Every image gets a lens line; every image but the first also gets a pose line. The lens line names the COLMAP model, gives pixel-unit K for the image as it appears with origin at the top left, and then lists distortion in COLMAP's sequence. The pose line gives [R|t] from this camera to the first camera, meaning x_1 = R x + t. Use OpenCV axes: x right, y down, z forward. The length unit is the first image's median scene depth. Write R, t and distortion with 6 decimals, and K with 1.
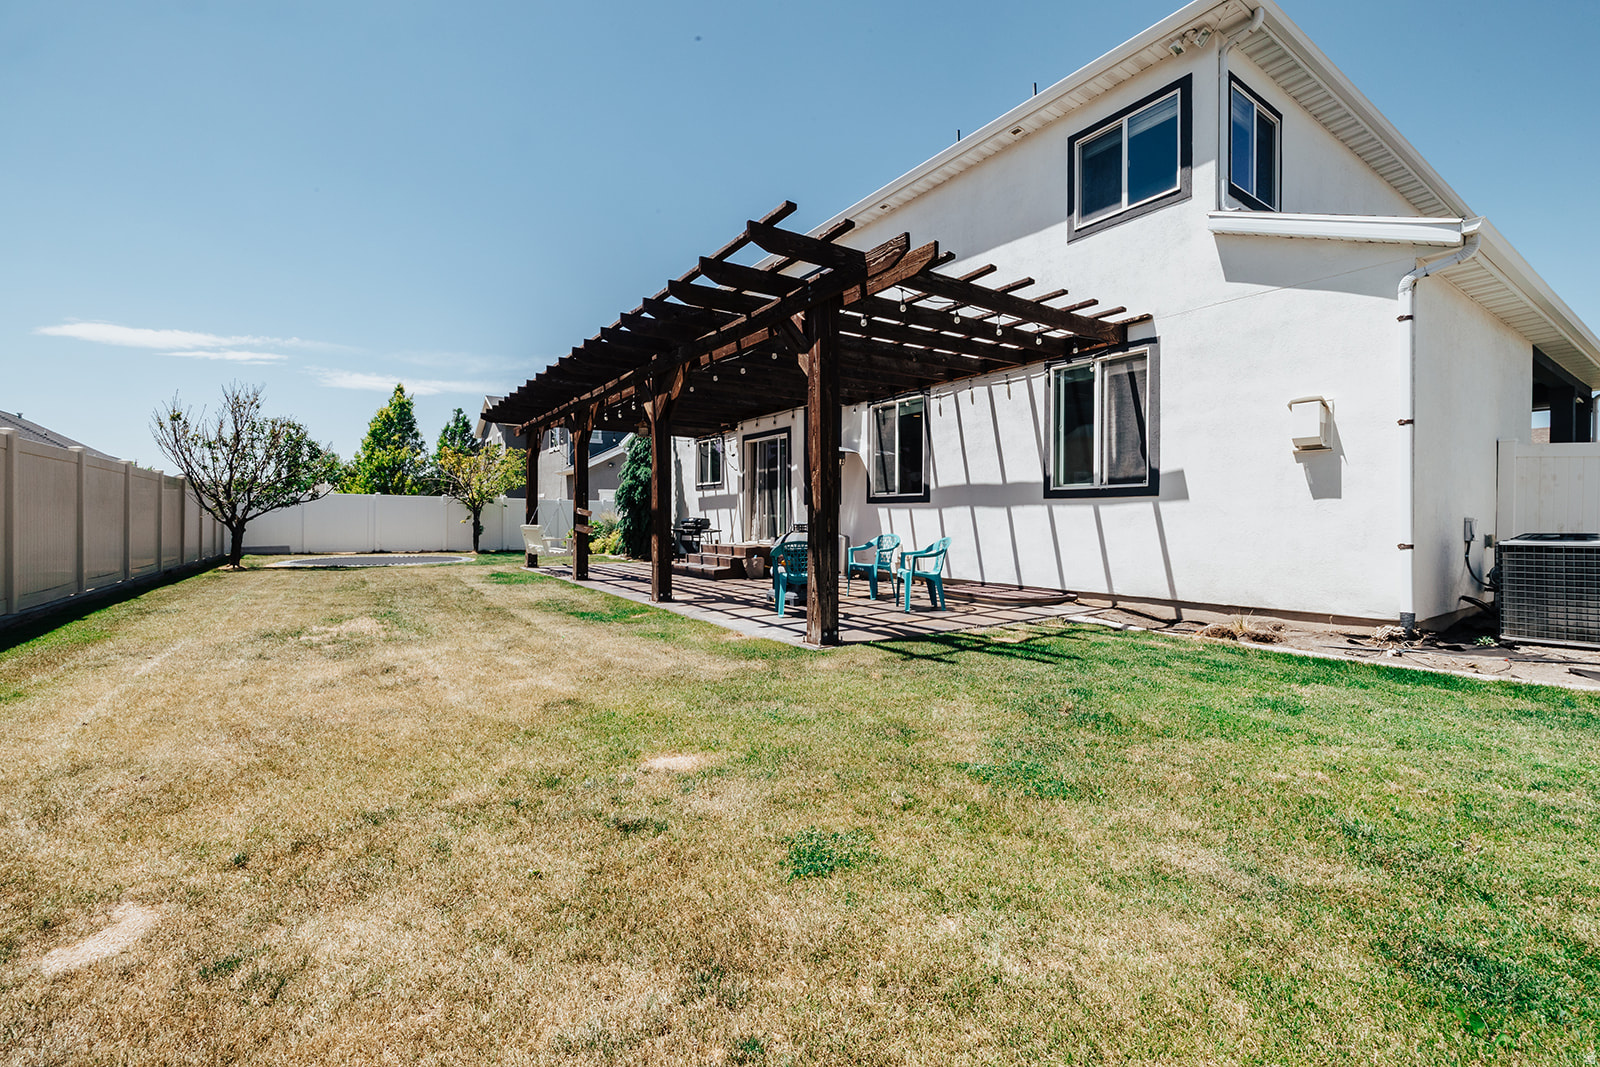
lens RADIAL K [[673.7, 0, 800.0], [0, 673.7, 533.5], [0, 0, 1]] dist [0.002362, 0.000364]
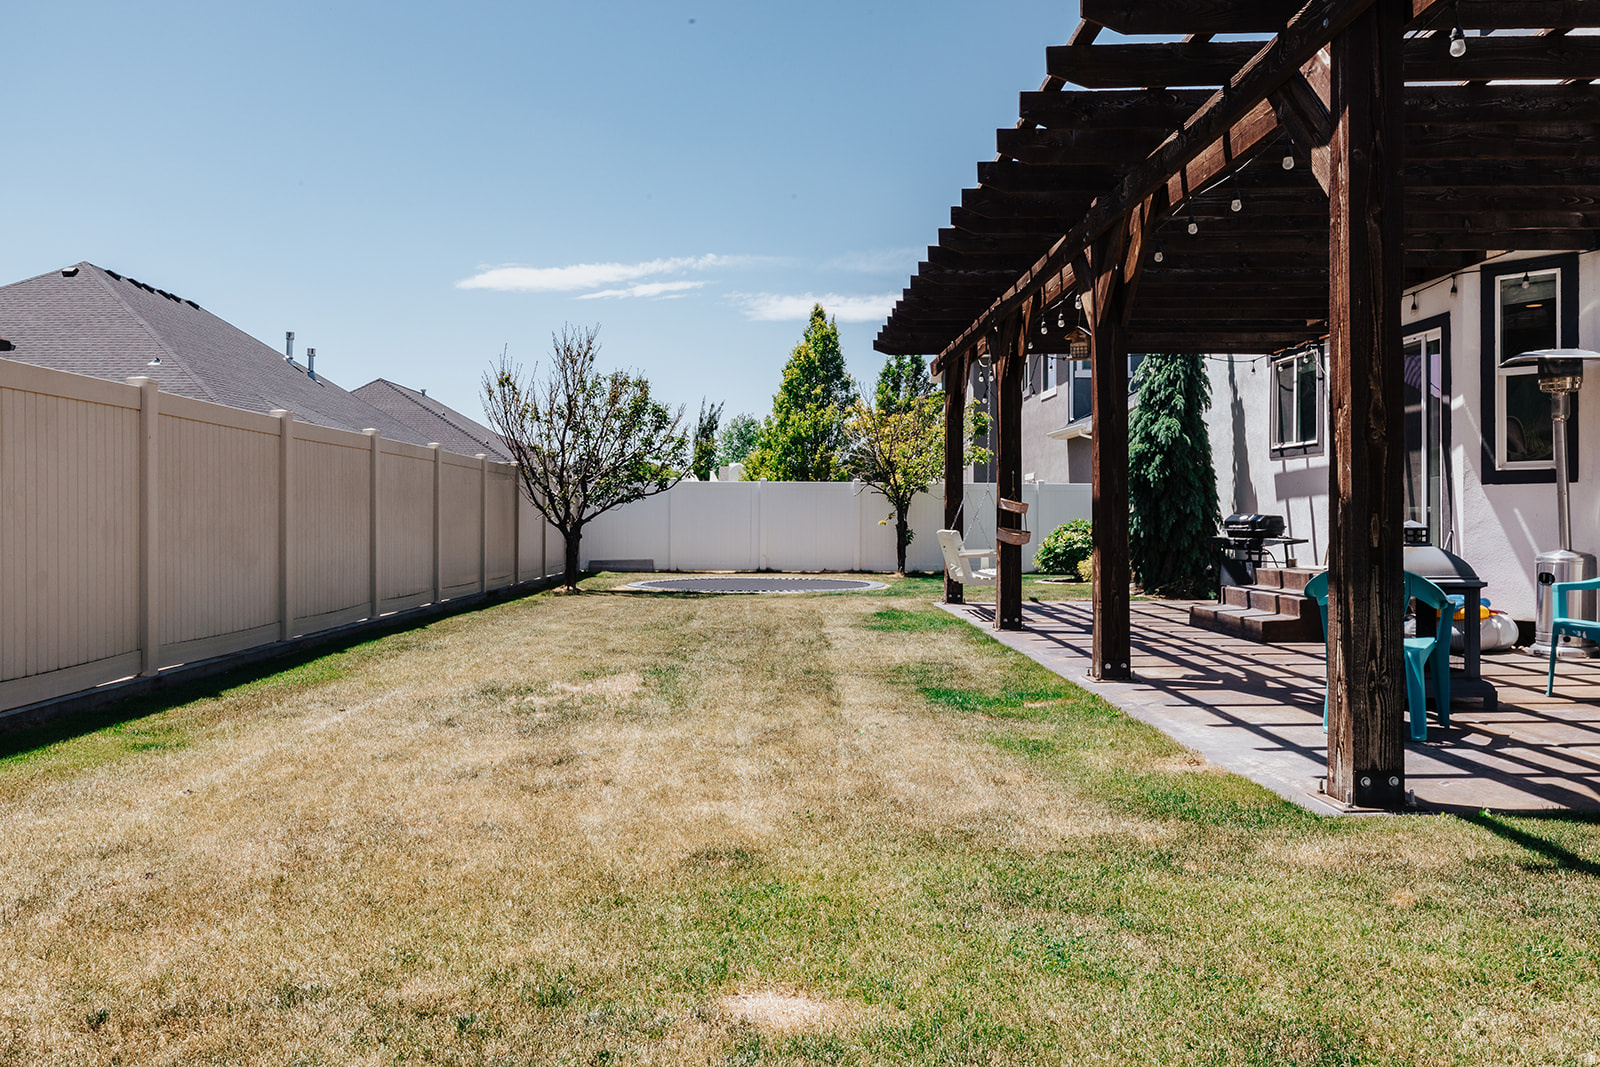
lens RADIAL K [[1236.7, 0, 800.0], [0, 1236.7, 533.5], [0, 0, 1]] dist [-0.004383, 0.005485]
pose [[0.830473, 0.001759, -0.557057, 0.084663], [-0.006275, 0.999961, -0.006197, -0.001518], [0.557024, 0.008642, 0.830451, 0.062583]]
